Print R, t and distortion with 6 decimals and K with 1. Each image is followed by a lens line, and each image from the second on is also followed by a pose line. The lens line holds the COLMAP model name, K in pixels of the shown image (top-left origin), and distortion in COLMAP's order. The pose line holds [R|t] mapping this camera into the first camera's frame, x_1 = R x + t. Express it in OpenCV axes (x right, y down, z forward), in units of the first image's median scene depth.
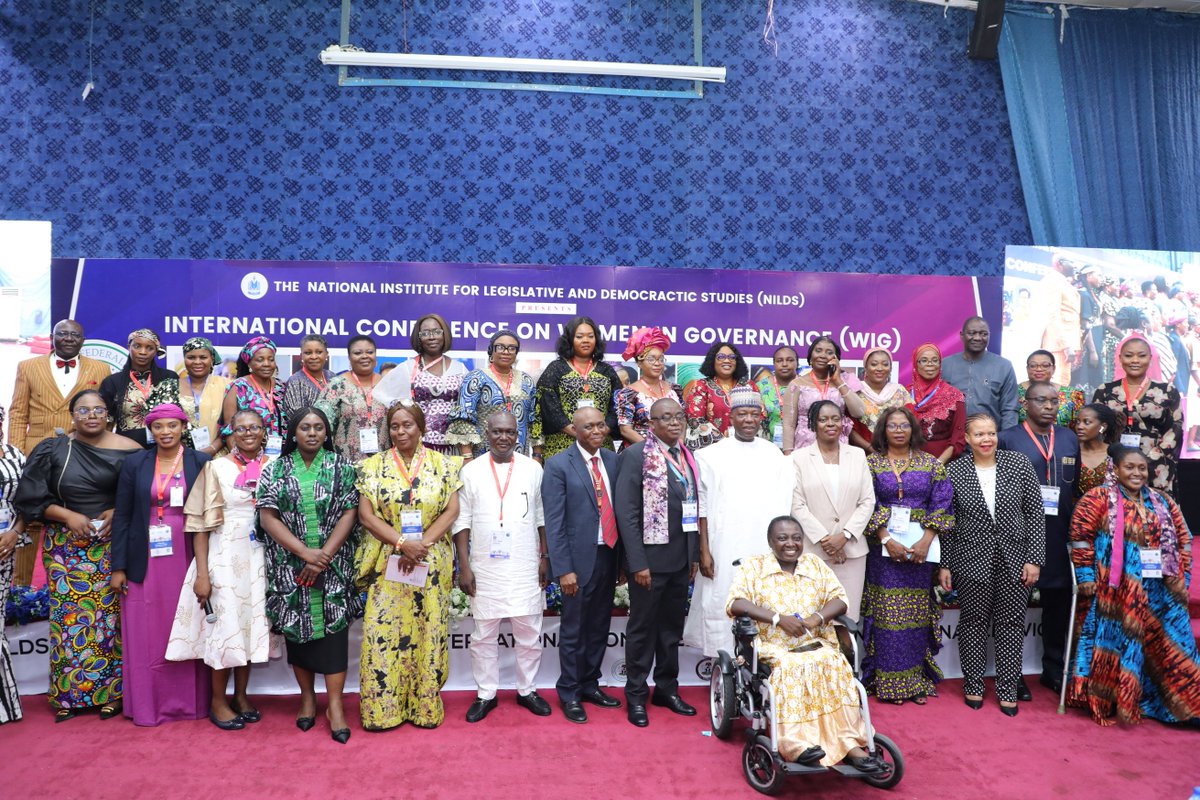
lens RADIAL K [[822.0, 0, 600.0], [0, 822.0, 400.0], [0, 0, 1]] dist [-0.061281, 0.045711]
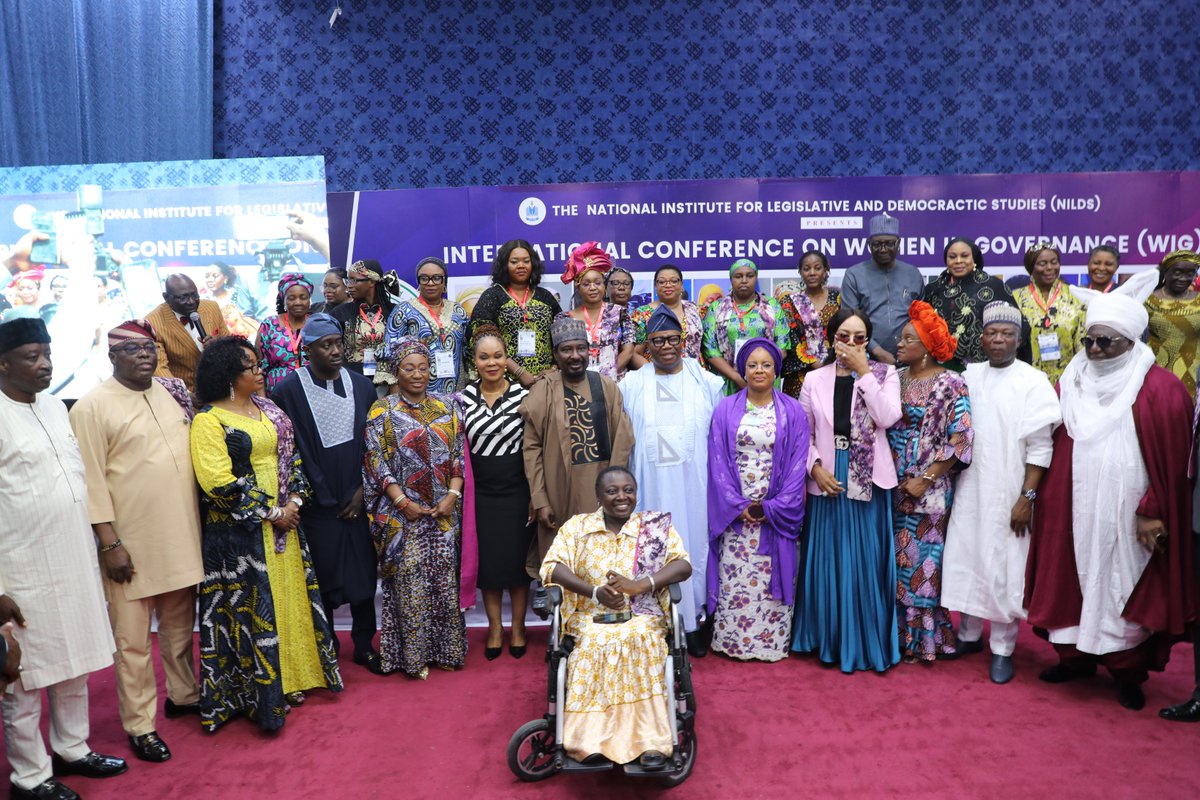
lens RADIAL K [[822.0, 0, 600.0], [0, 822.0, 400.0], [0, 0, 1]] dist [-0.061281, 0.045711]
pose [[0.996293, -0.028414, -0.081201, -0.246193], [0.036204, 0.994711, 0.096125, -0.006487], [0.078041, -0.098709, 0.992052, 0.010213]]
